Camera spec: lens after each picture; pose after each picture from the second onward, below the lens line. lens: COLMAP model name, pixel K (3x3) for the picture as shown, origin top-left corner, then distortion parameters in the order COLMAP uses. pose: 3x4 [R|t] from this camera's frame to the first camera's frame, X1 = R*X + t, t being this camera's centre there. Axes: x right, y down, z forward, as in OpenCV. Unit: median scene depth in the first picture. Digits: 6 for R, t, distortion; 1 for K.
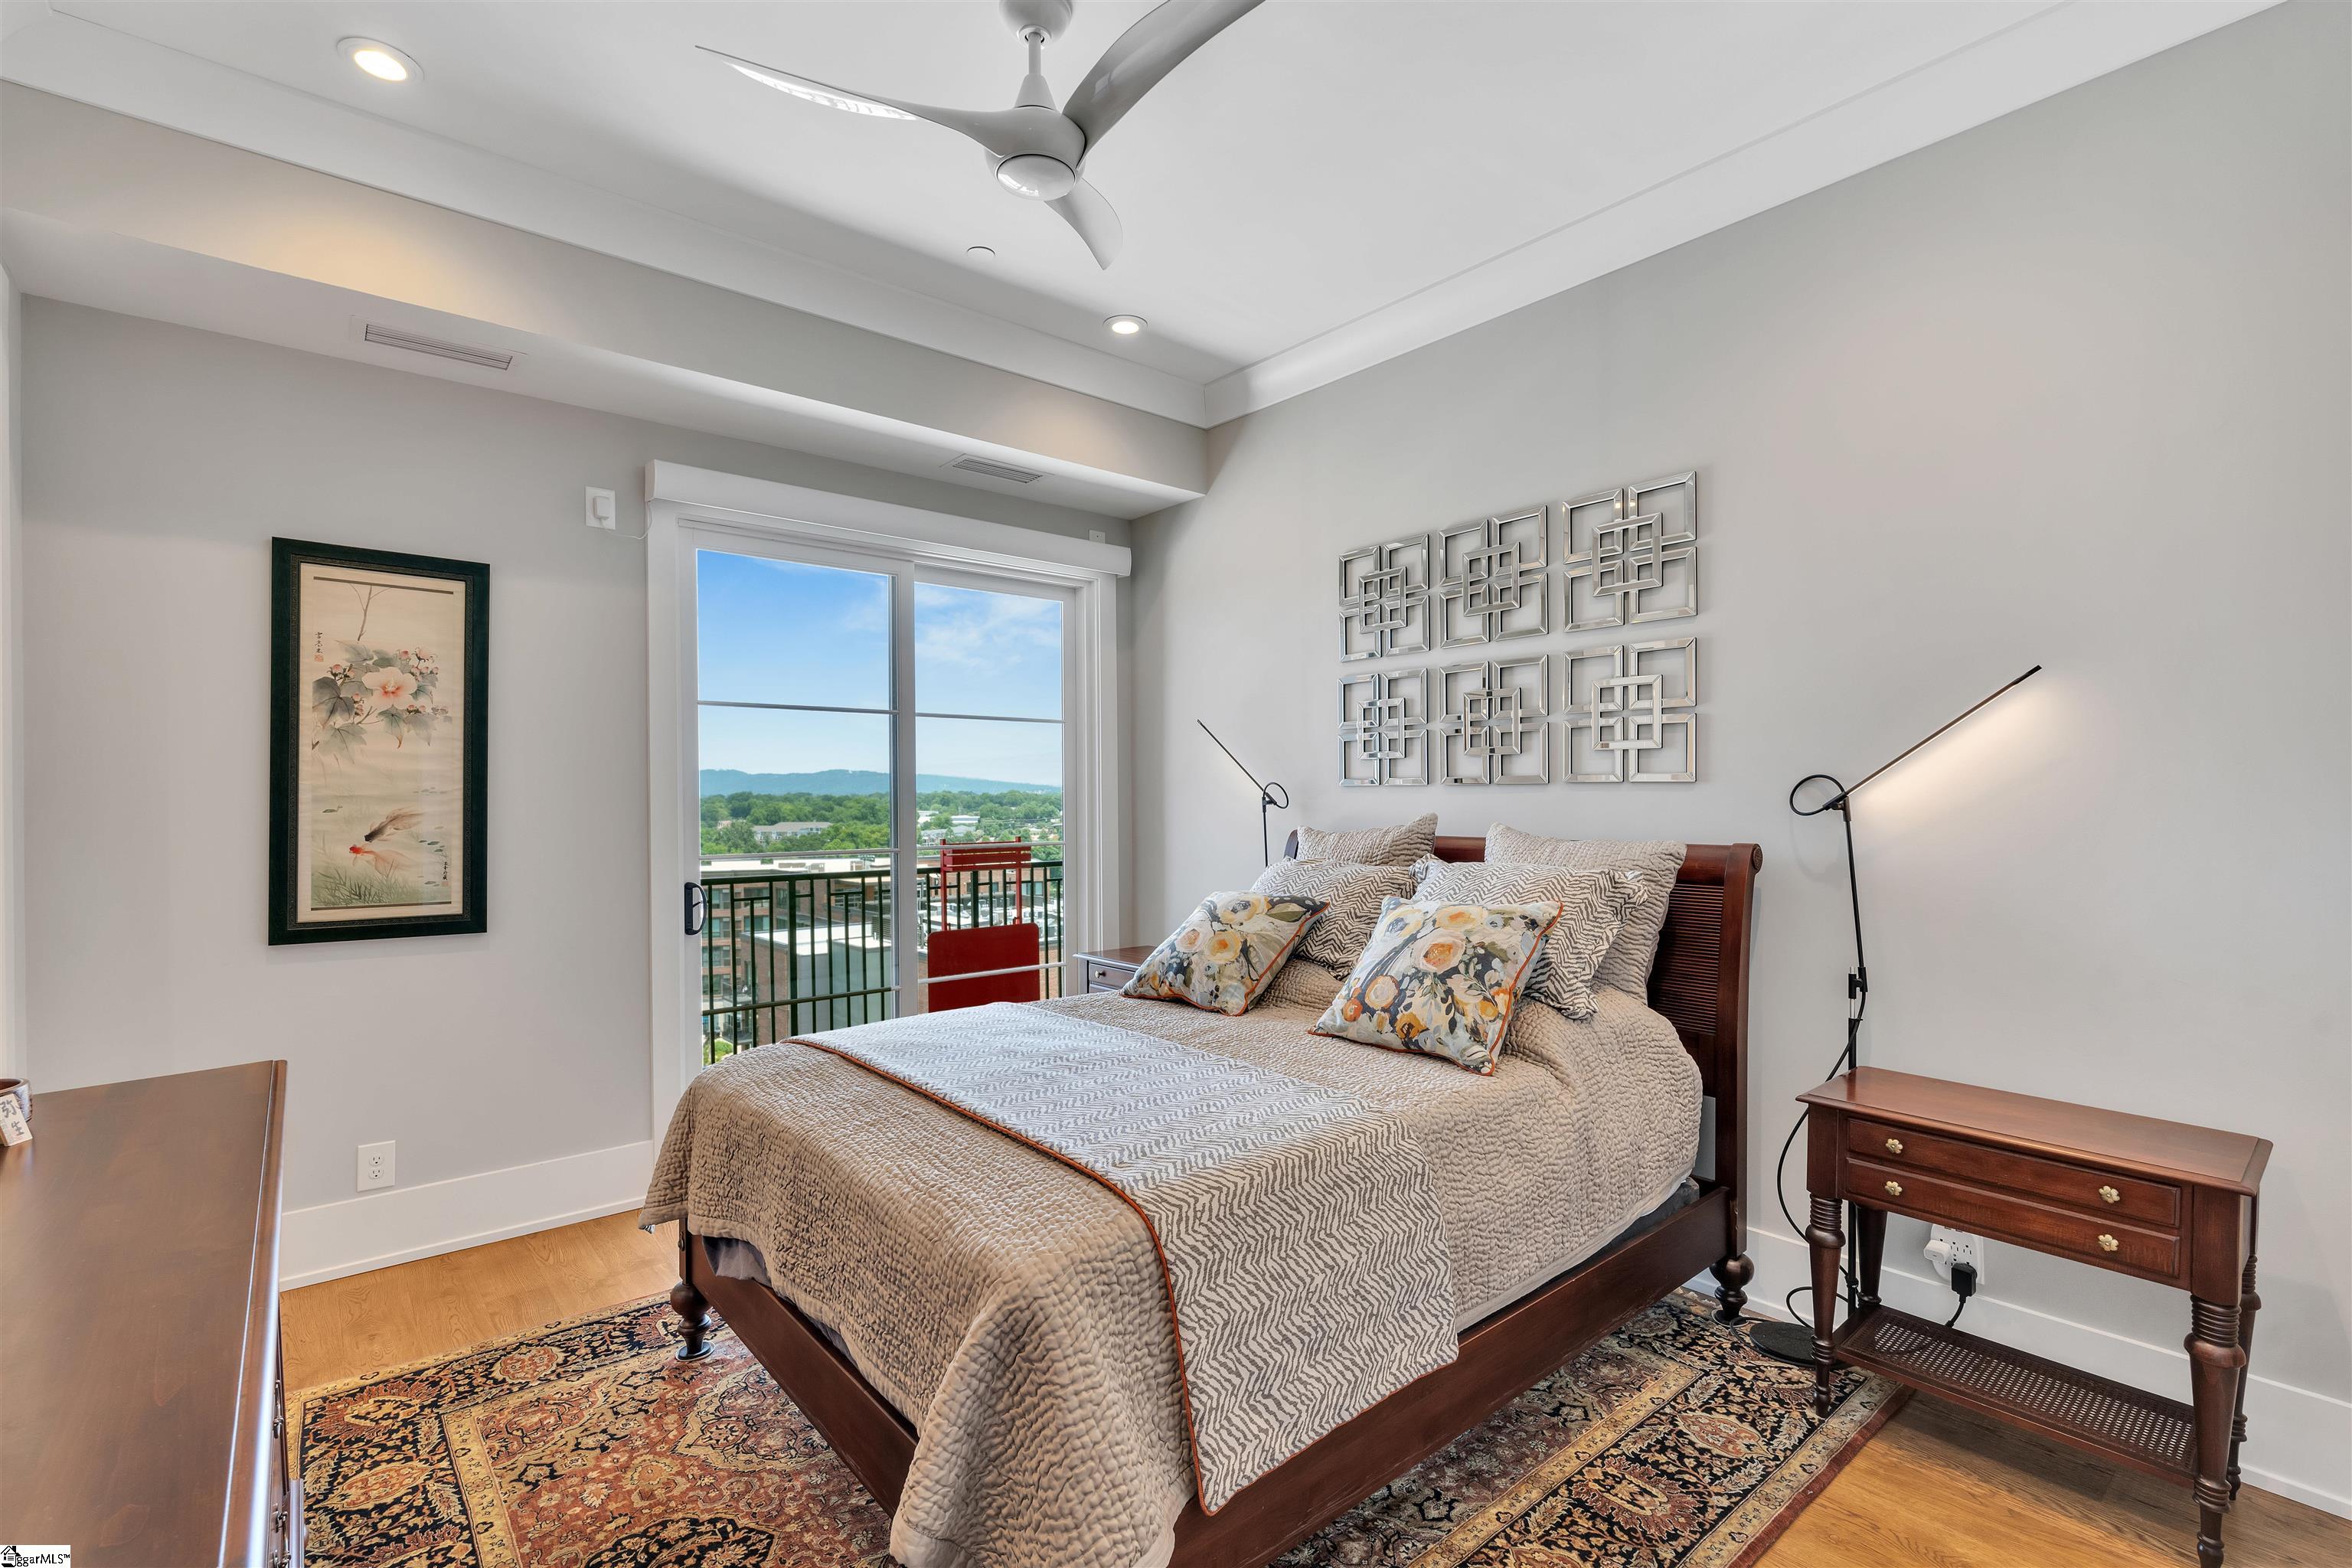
lens RADIAL K [[1052.3, 0, 1189.5], [0, 1052.3, 796.3], [0, 0, 1]] dist [0.001478, 0.000028]
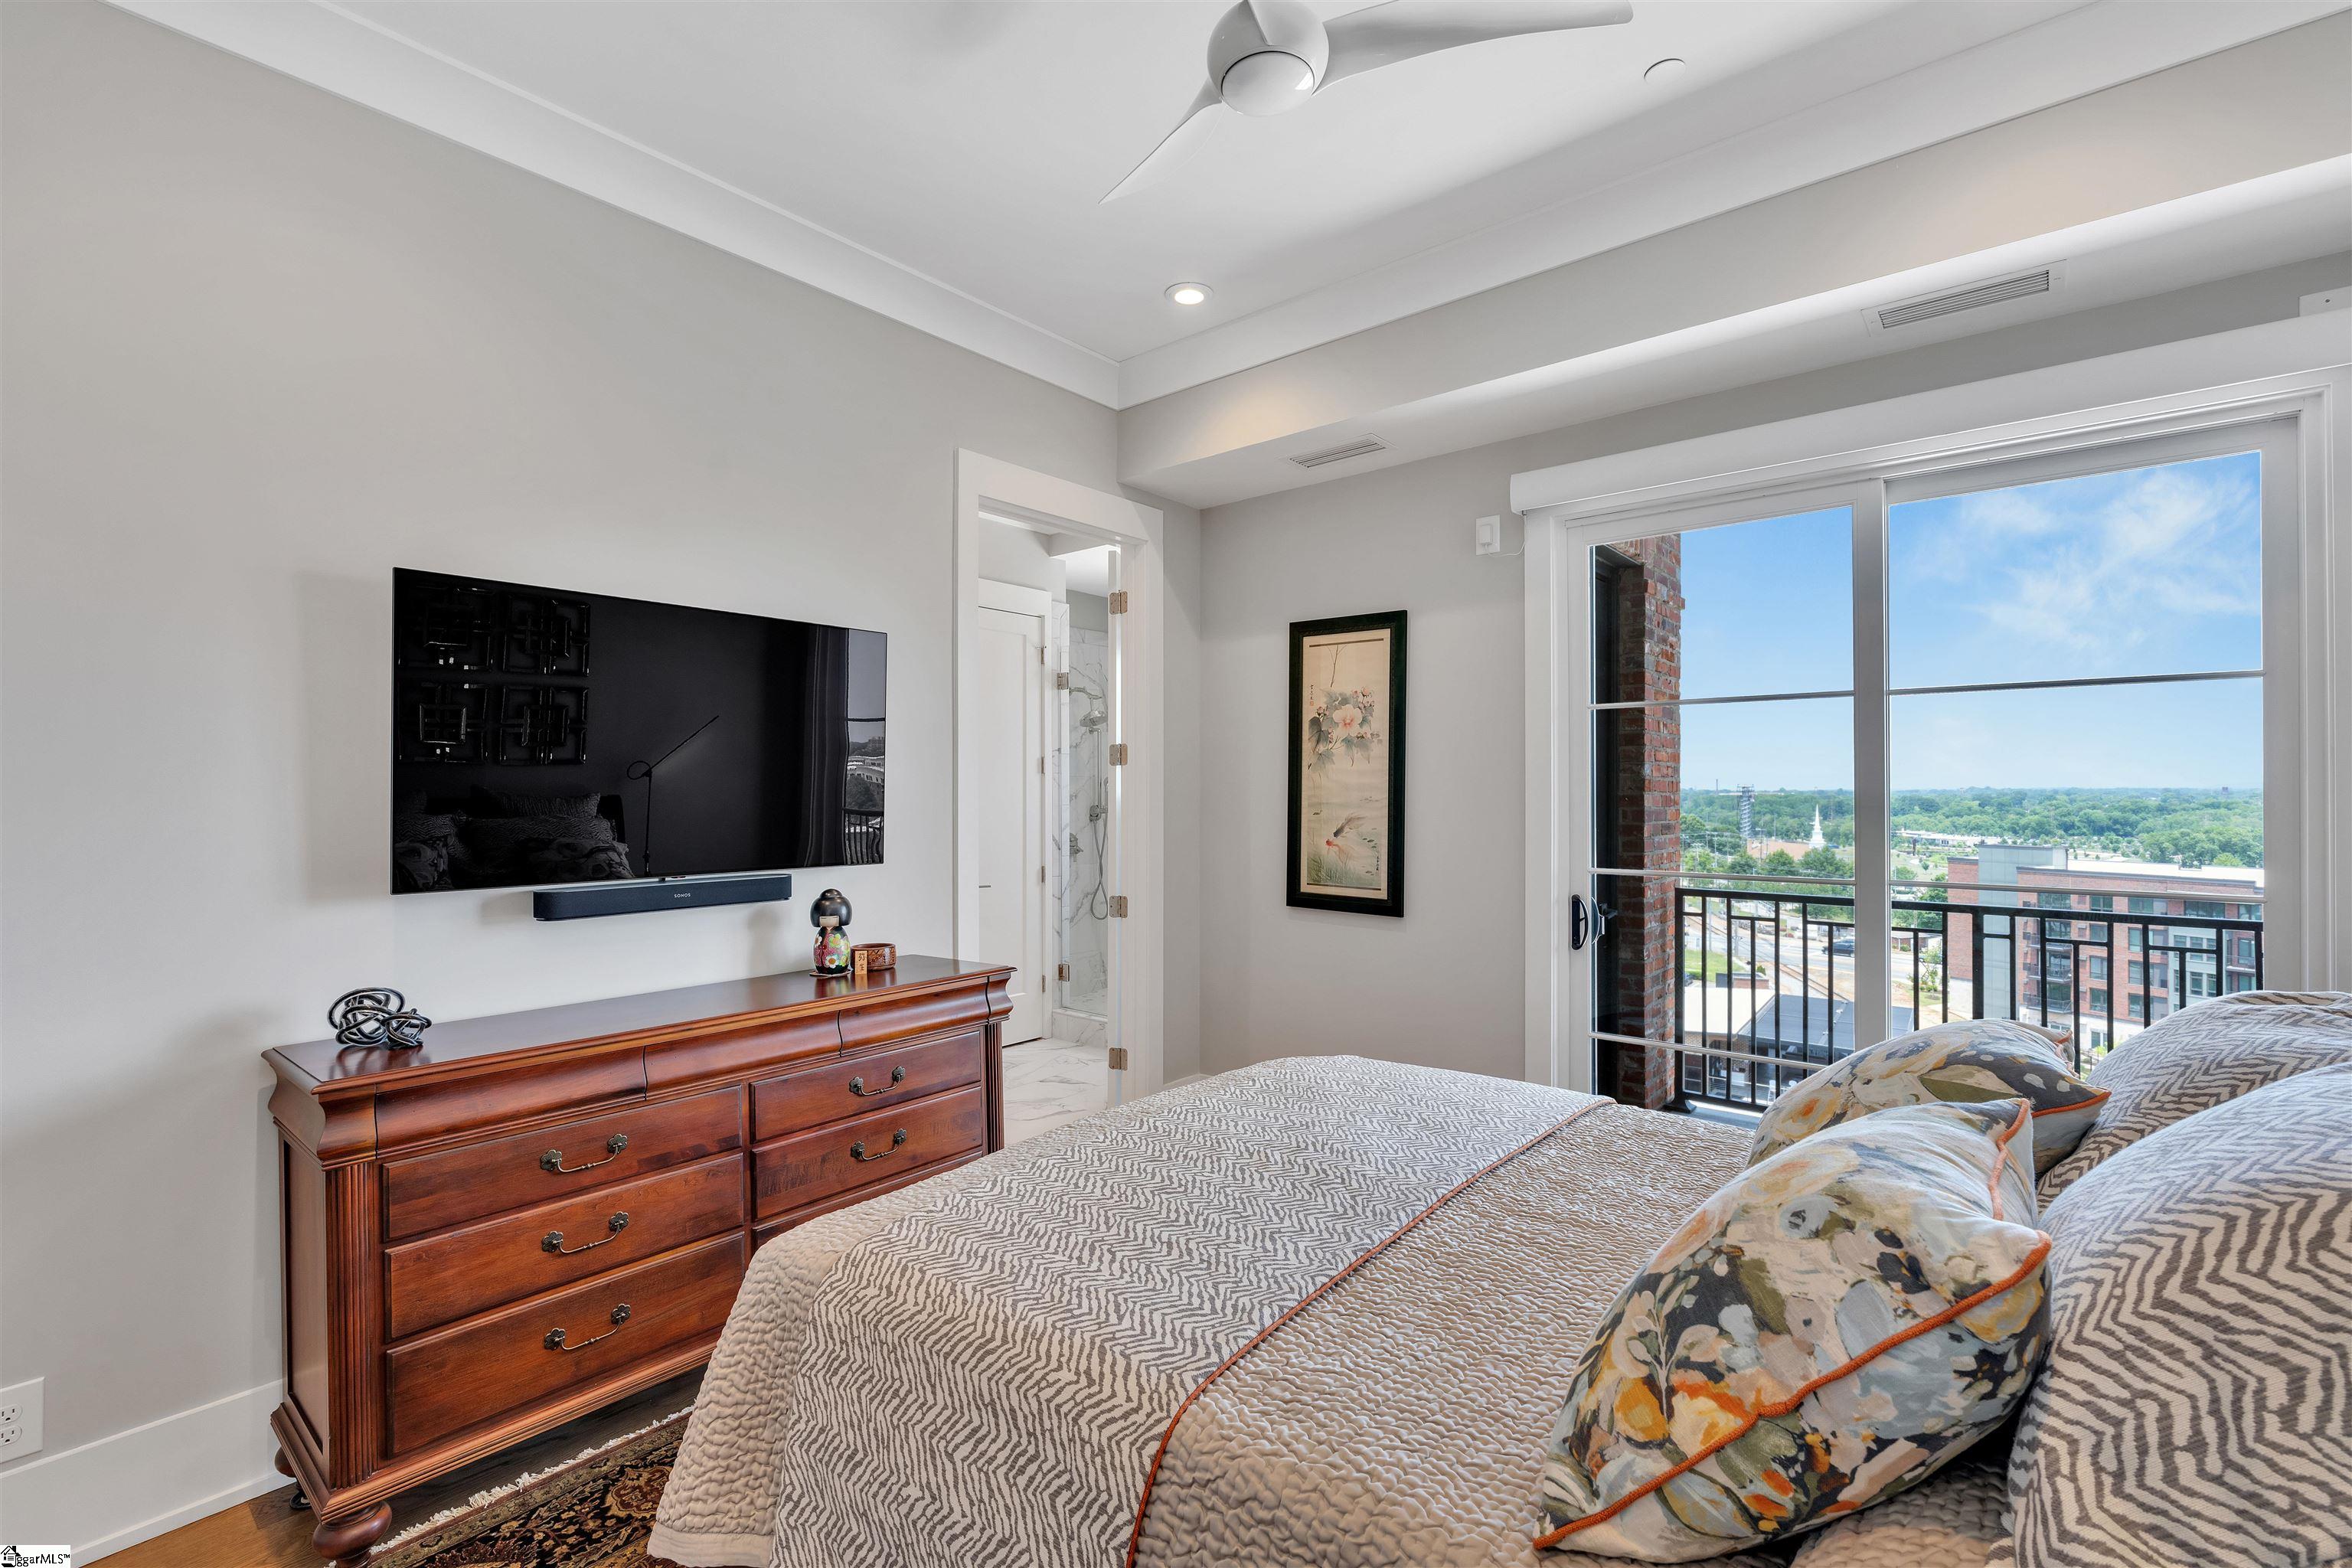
lens RADIAL K [[1052.3, 0, 1200.8], [0, 1052.3, 780.3], [0, 0, 1]] dist [0.001478, 0.000028]
pose [[0.168549, -0.004255, -0.985684, 0.503621], [0.000074, 0.999991, -0.004304, -0.023240], [0.985693, 0.000652, 0.168548, 0.605258]]
